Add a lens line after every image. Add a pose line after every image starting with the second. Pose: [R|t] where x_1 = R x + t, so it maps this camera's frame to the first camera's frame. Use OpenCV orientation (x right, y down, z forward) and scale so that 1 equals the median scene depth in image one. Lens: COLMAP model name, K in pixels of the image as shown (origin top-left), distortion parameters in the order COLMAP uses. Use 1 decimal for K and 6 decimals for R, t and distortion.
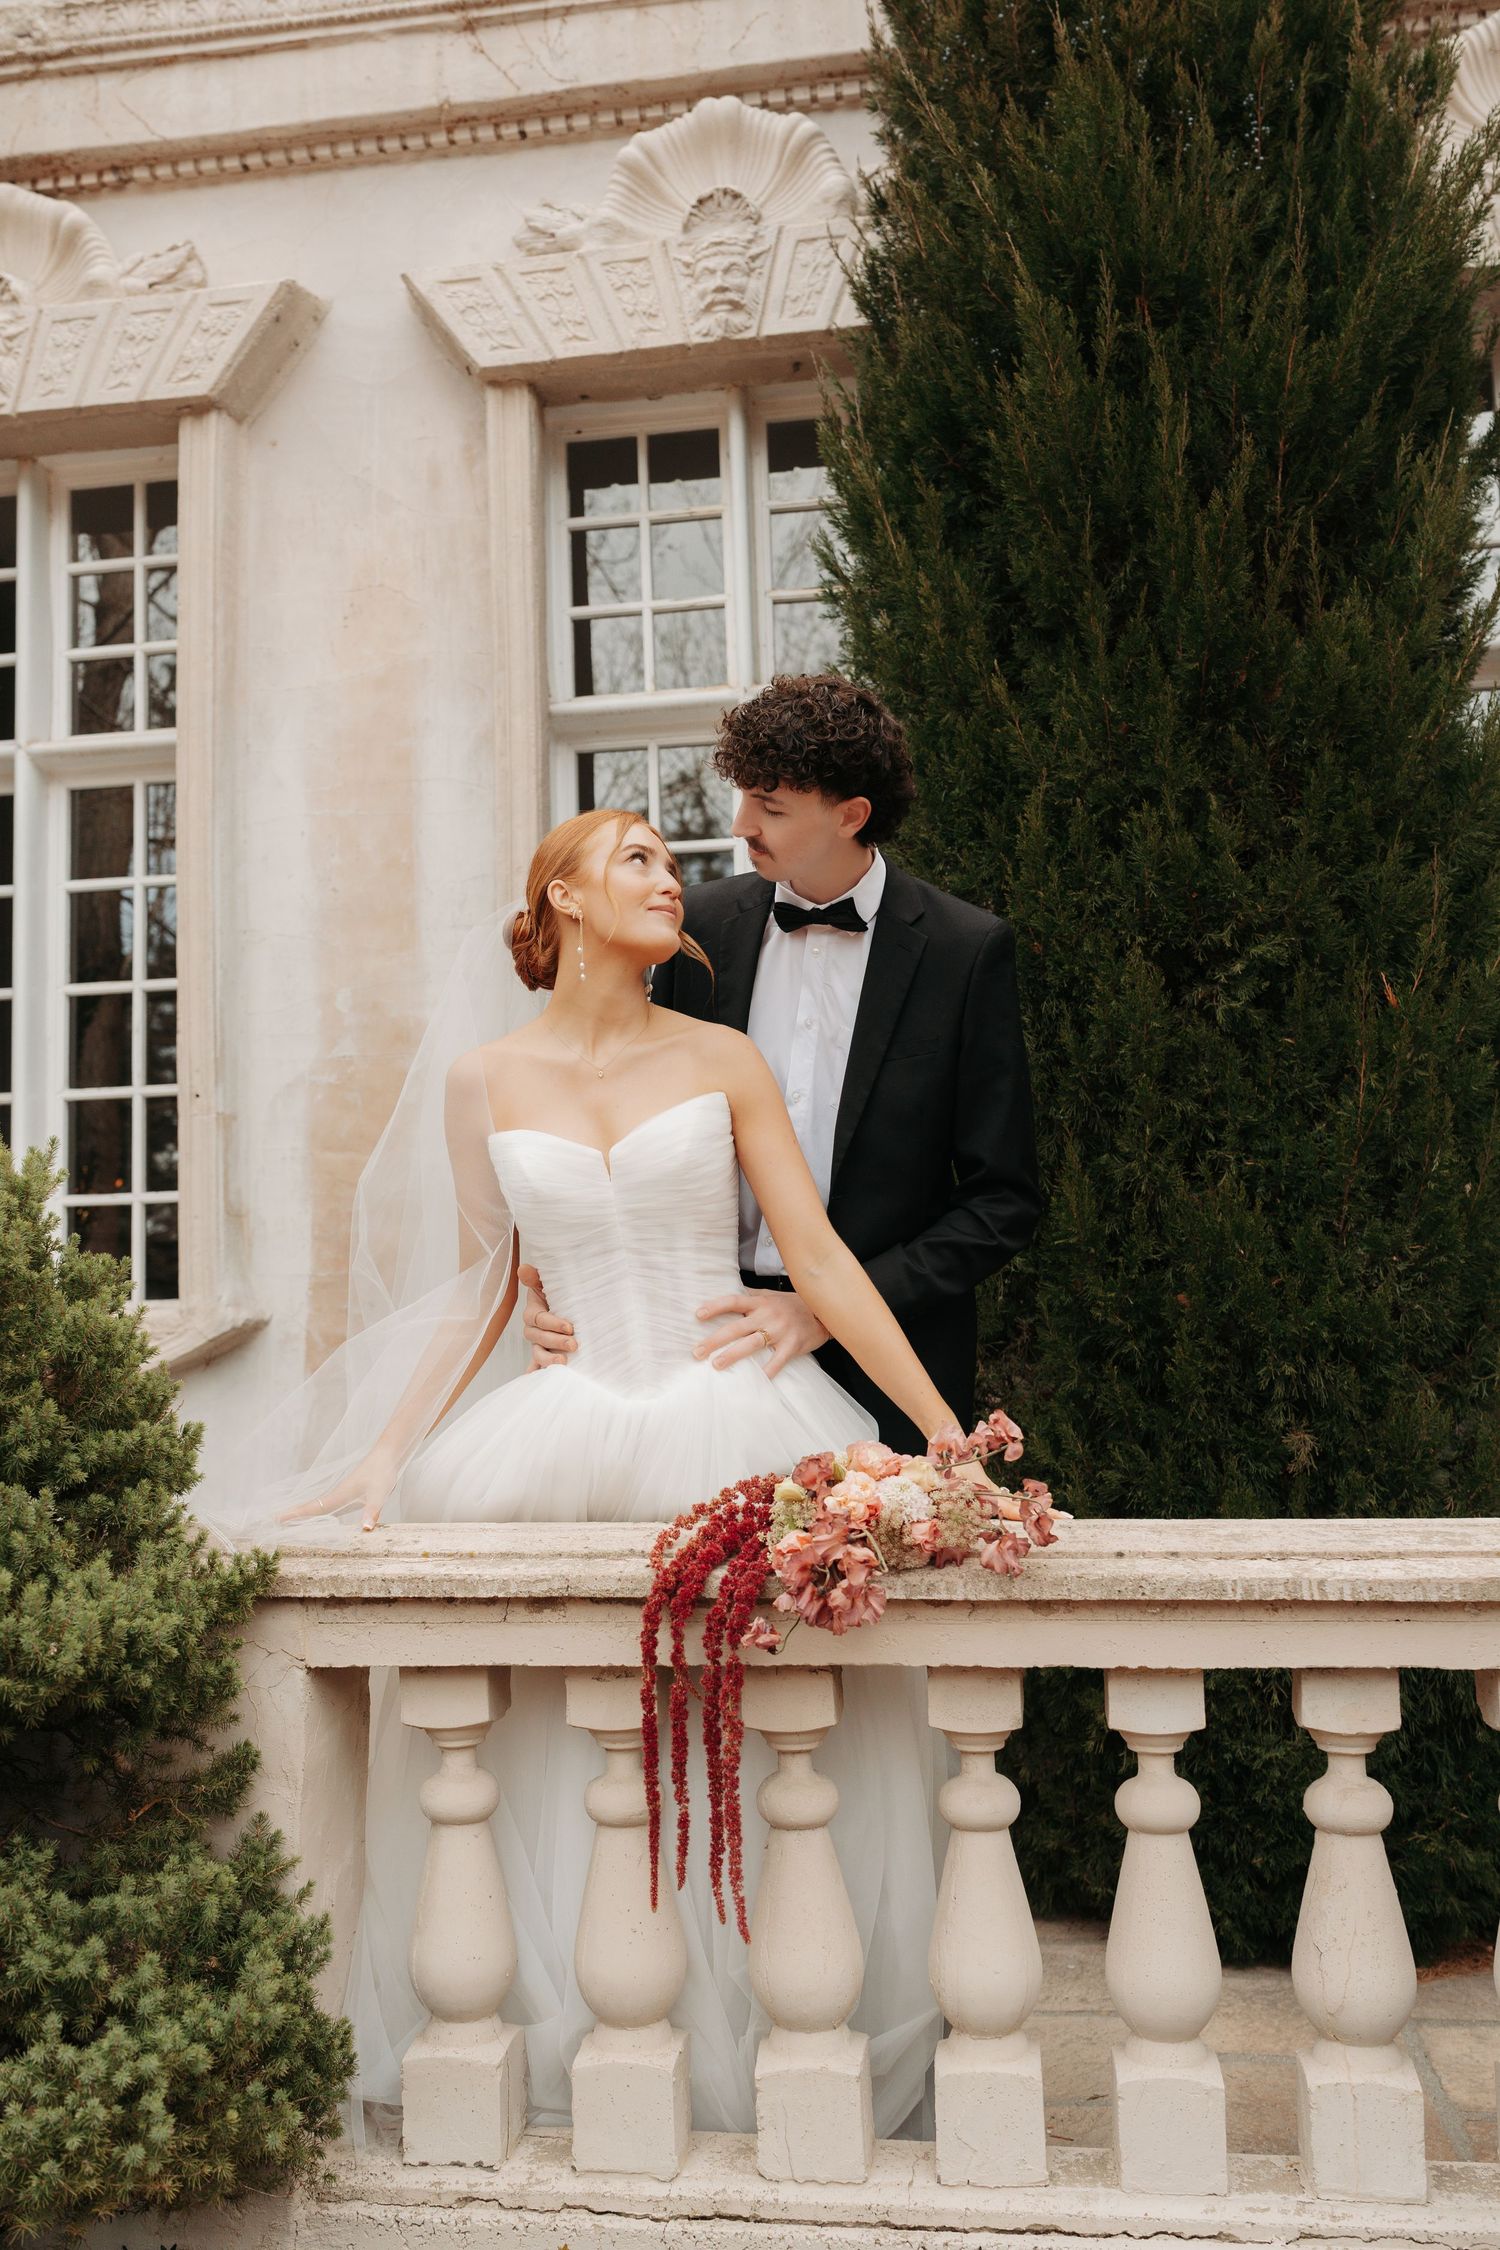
lens RADIAL K [[1979.8, 0, 738.2], [0, 1979.8, 1091.2], [0, 0, 1]] dist [-0.010158, 0.009671]
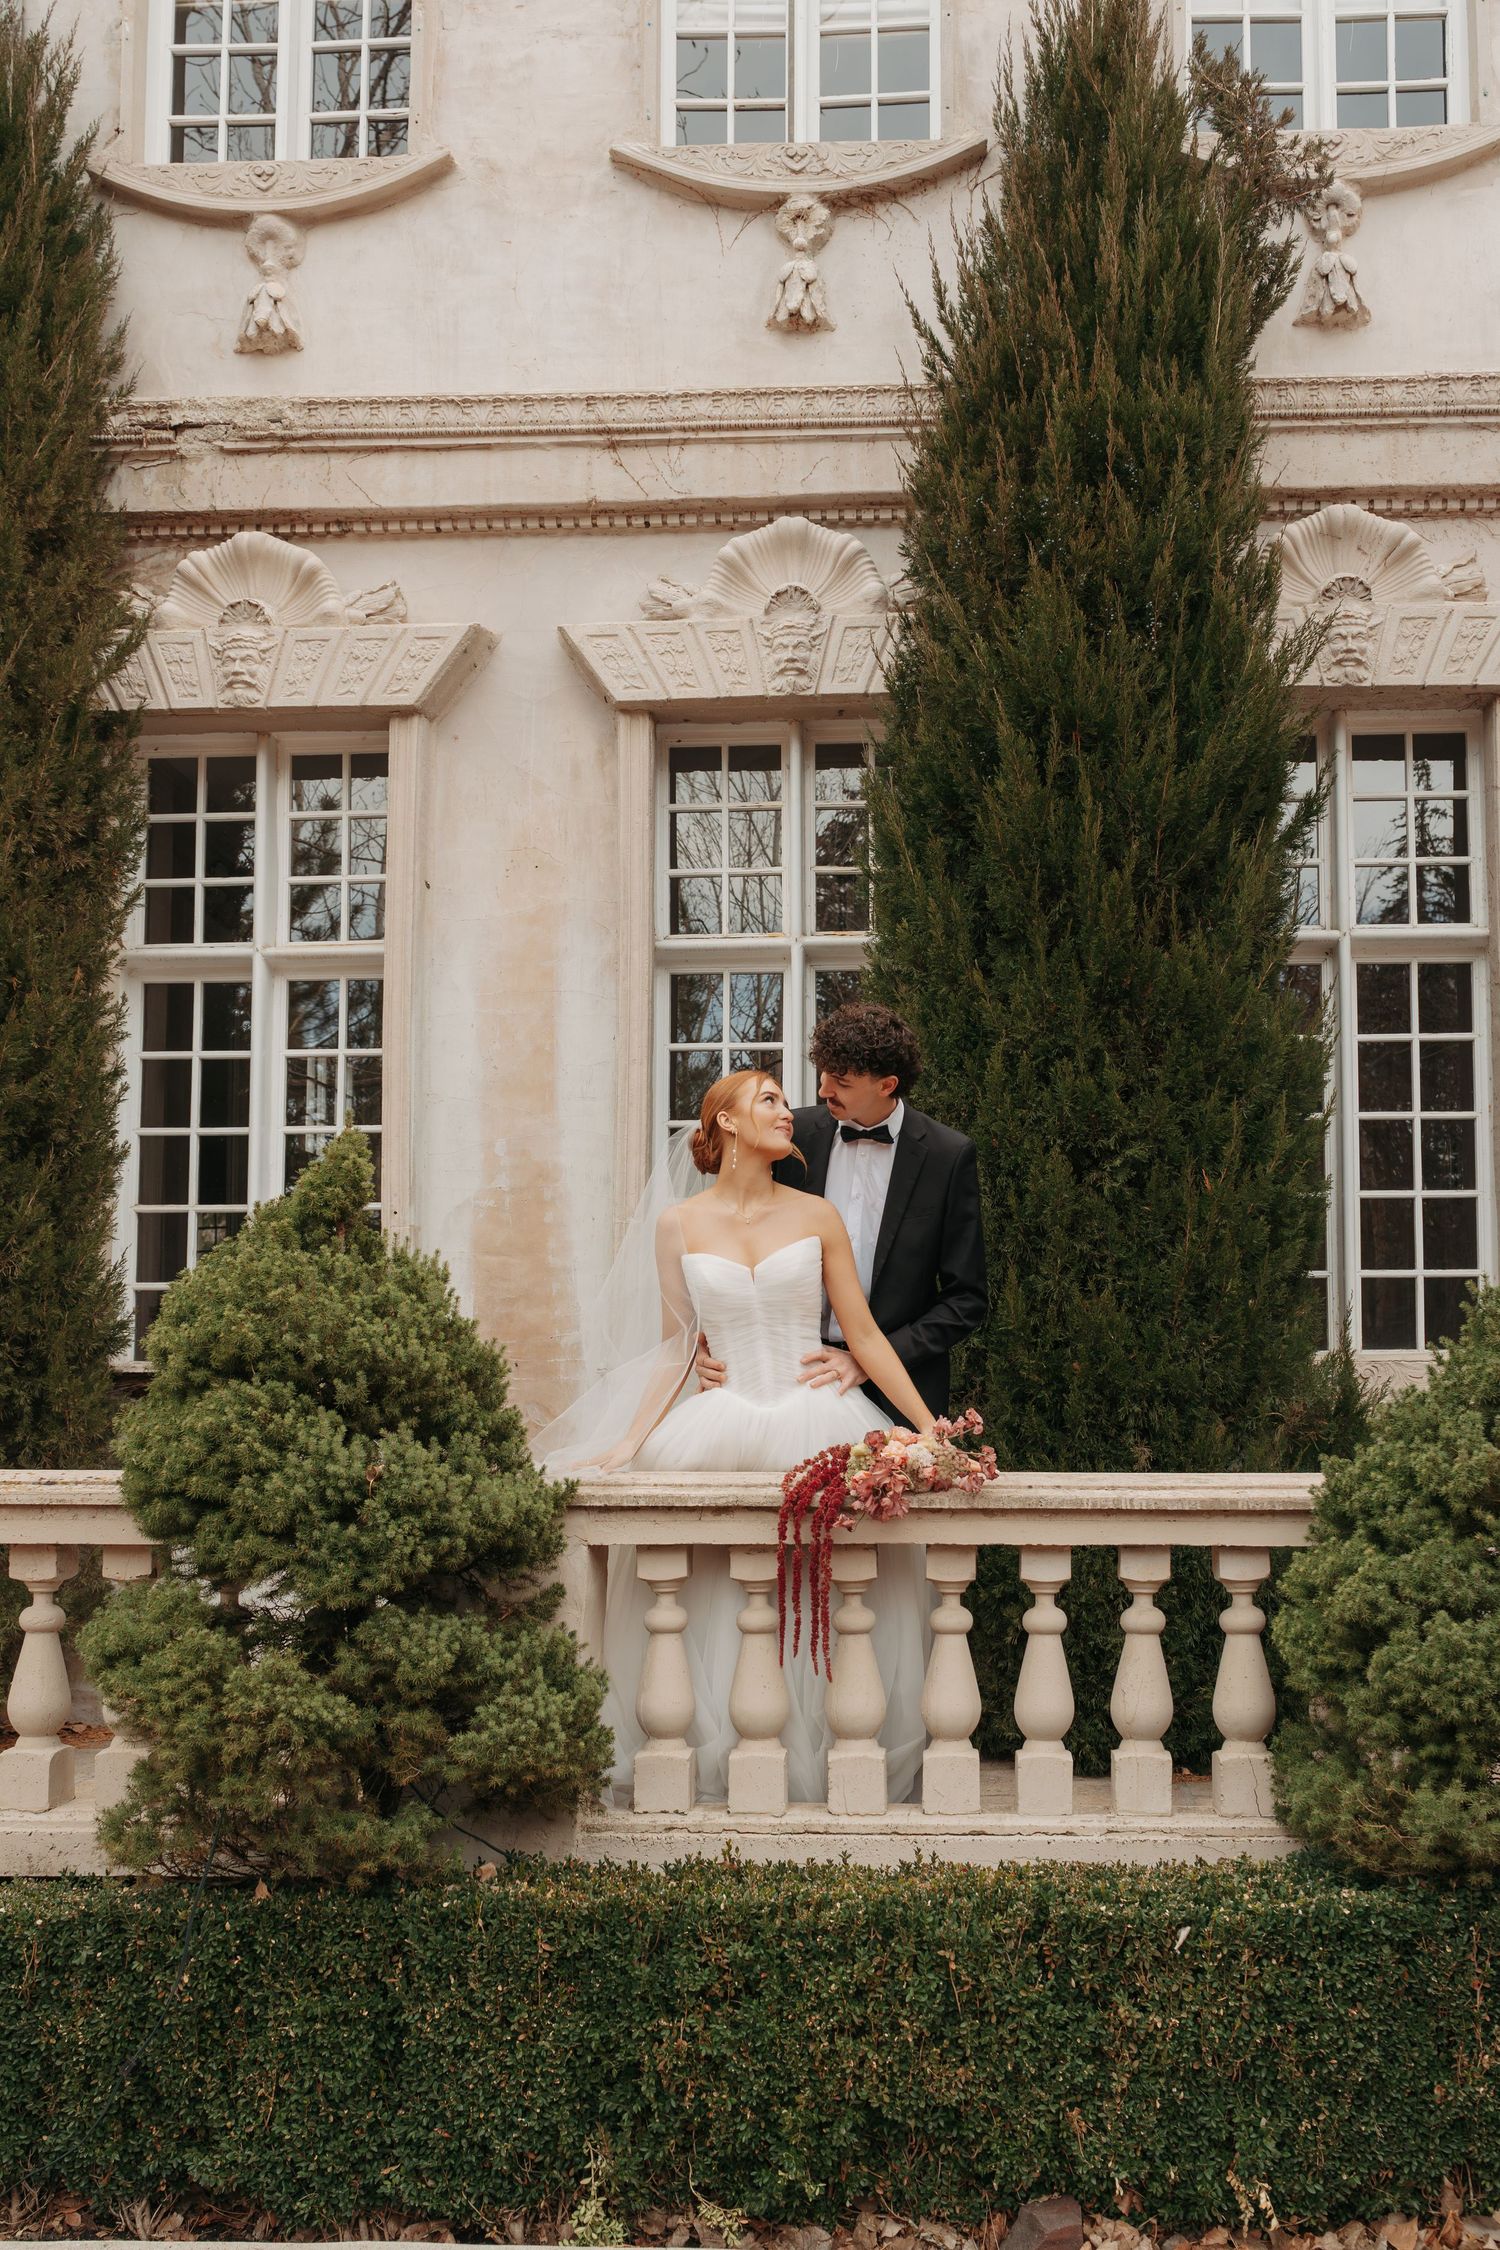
lens RADIAL K [[1938.1, 0, 887.7], [0, 1938.1, 1284.7], [0, 0, 1]] dist [-0.011392, 0.007644]
pose [[0.994152, 0.029234, 0.103955, -0.094294], [-0.033915, 0.998476, 0.043543, -0.024560], [-0.102523, -0.046814, 0.993628, -0.548395]]
